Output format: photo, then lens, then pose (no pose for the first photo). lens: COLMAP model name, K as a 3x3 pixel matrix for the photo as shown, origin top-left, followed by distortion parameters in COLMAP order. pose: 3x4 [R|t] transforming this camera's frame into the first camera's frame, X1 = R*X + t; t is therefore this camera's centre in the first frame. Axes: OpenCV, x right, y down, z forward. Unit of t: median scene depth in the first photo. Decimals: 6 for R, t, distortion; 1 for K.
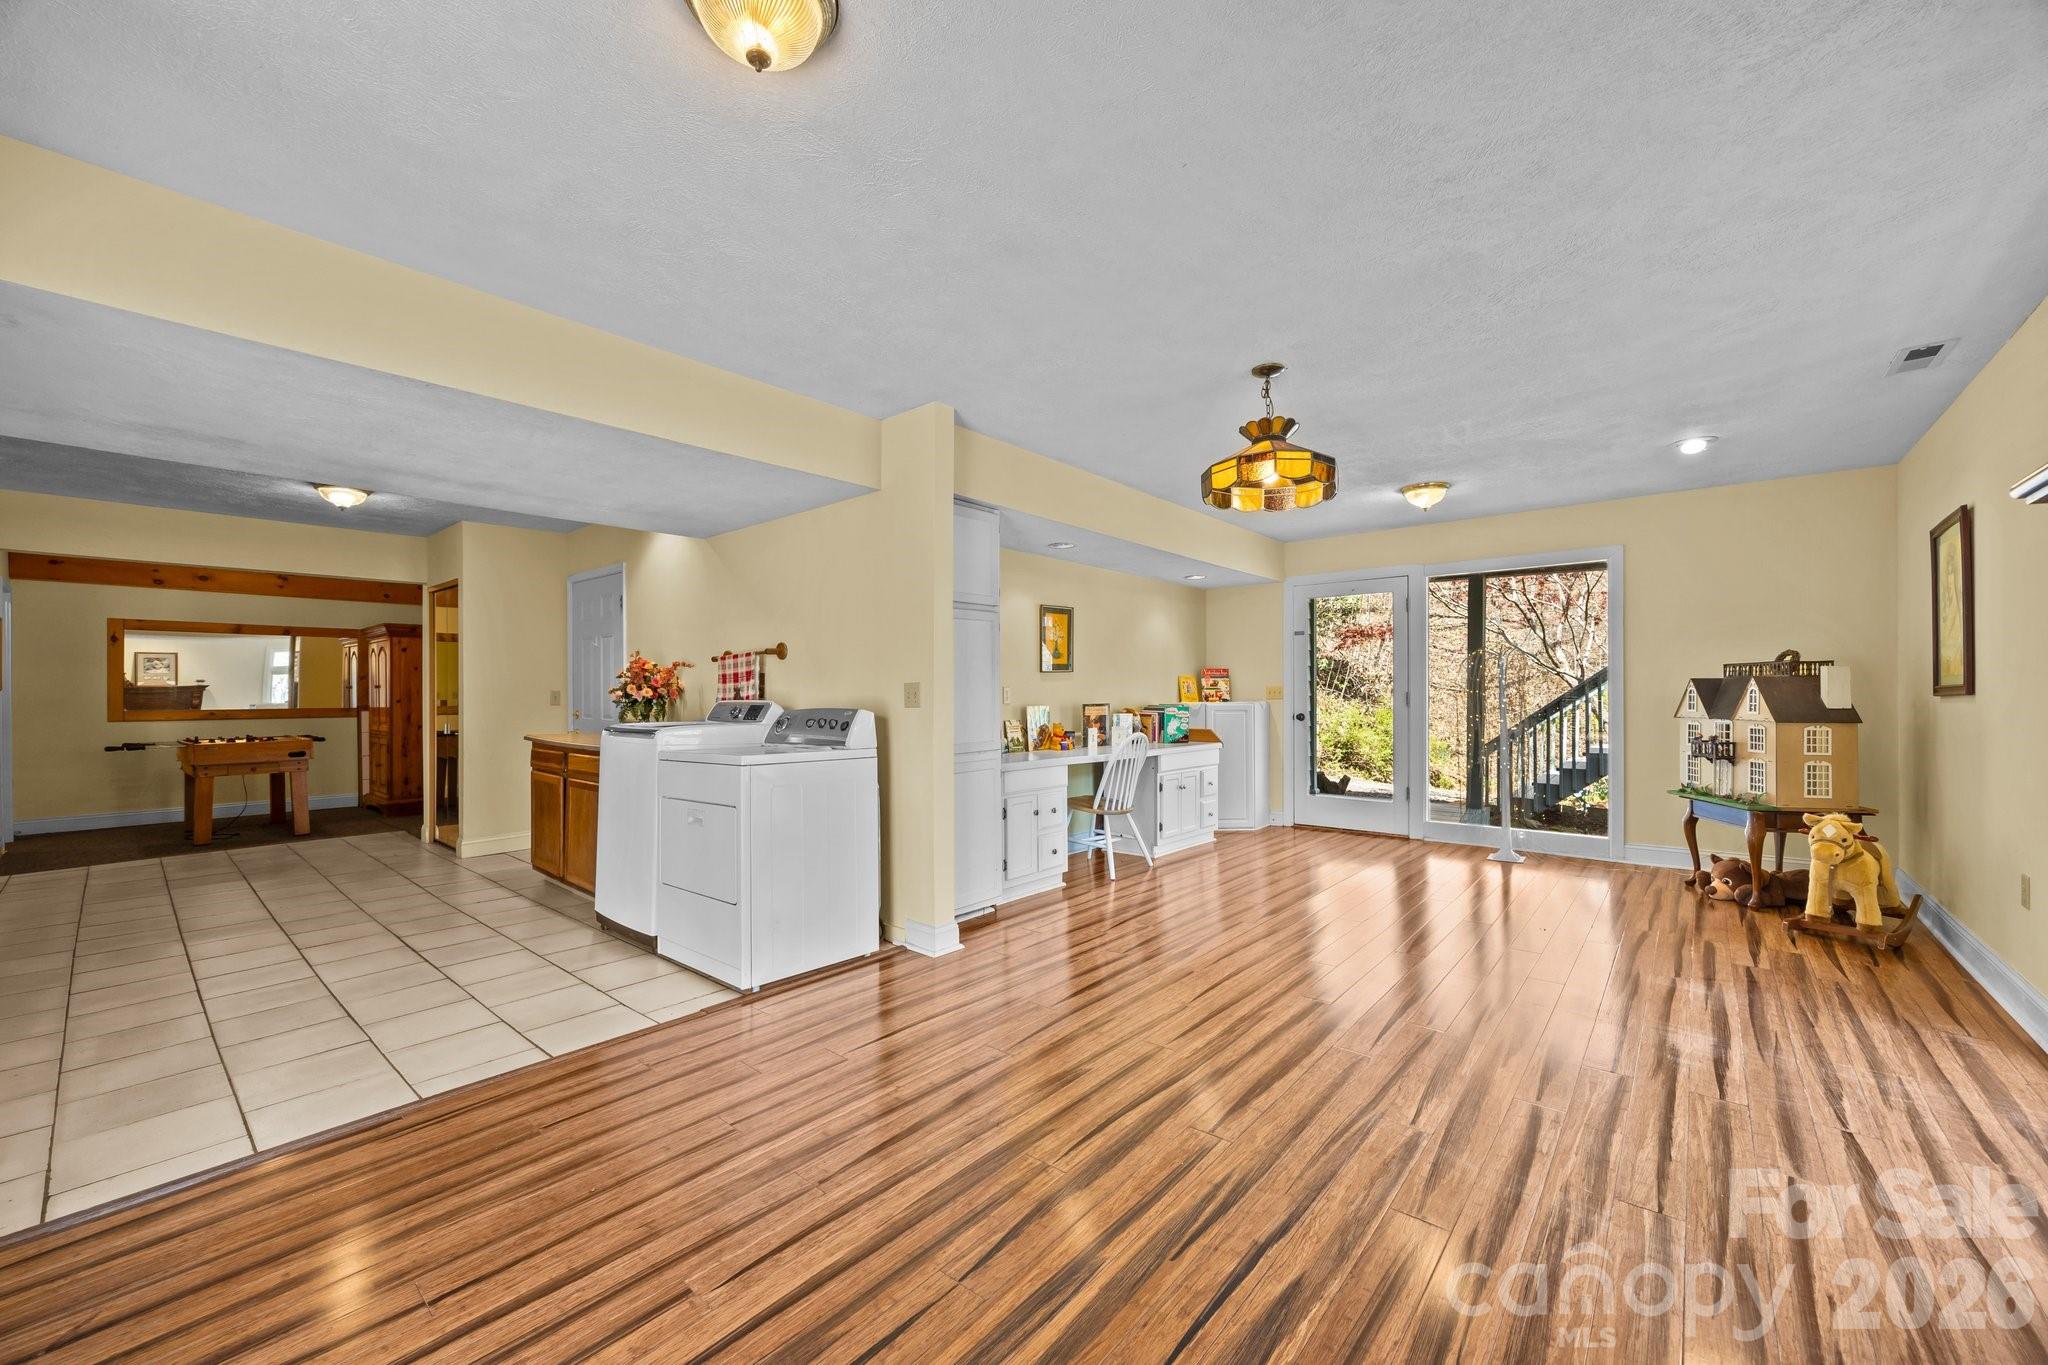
lens RADIAL K [[785.2, 0, 1030.7], [0, 785.2, 693.0], [0, 0, 1]] dist [-0.004934, 0.000644]
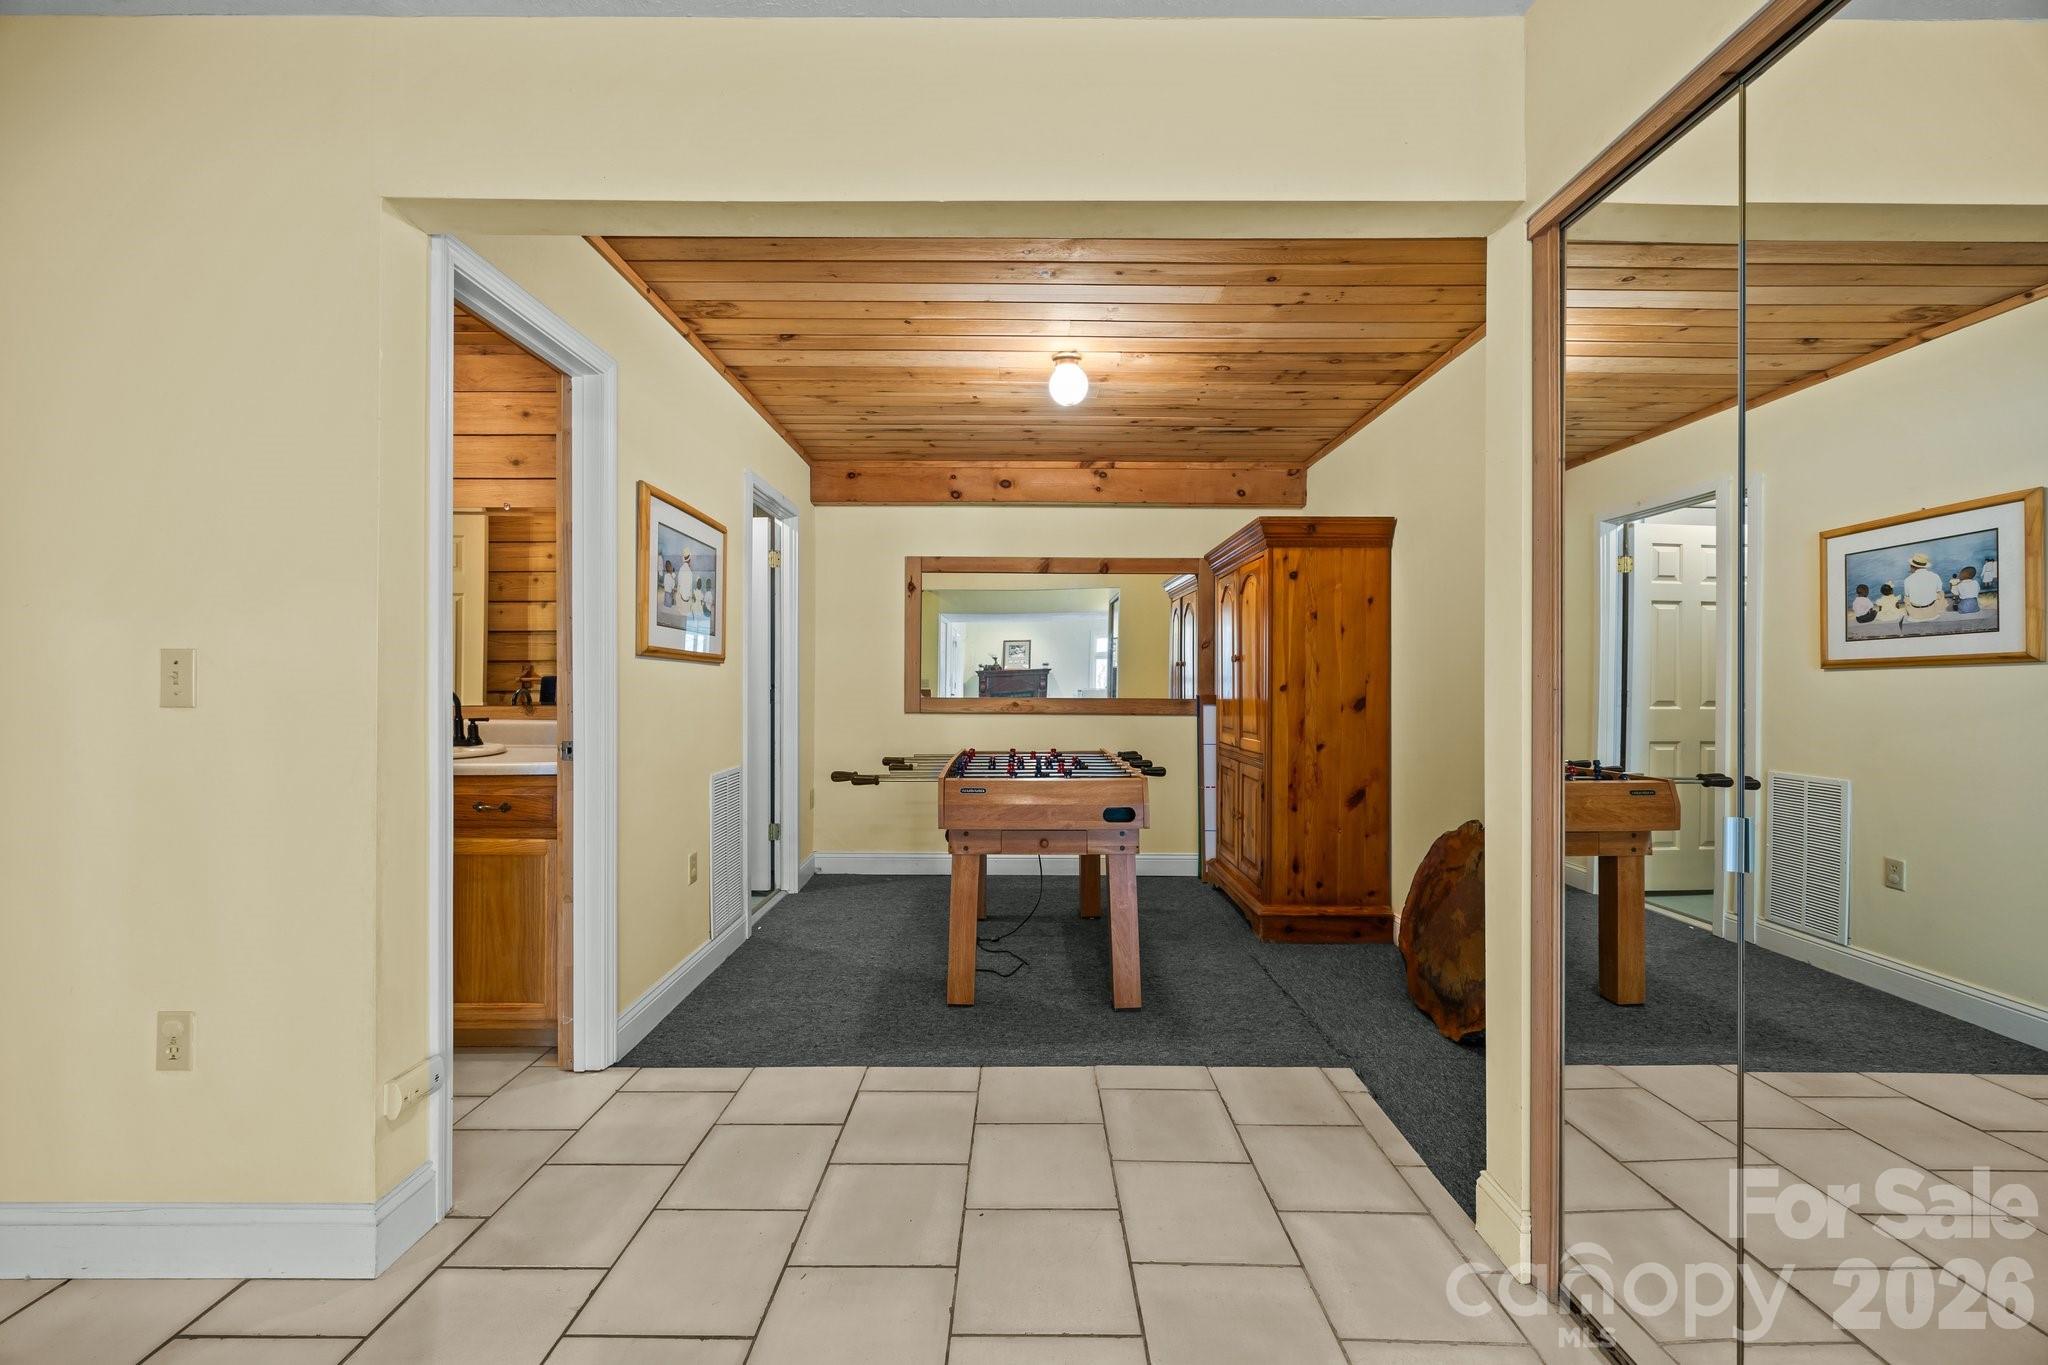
lens RADIAL K [[785.2, 0, 1030.7], [0, 785.2, 693.0], [0, 0, 1]] dist [-0.004934, 0.000644]
pose [[0.654349, 0.014967, -0.756045, -0.519387], [-0.008266, 0.999886, 0.012640, 0.008378], [0.756148, -0.002021, 0.654398, 0.548642]]
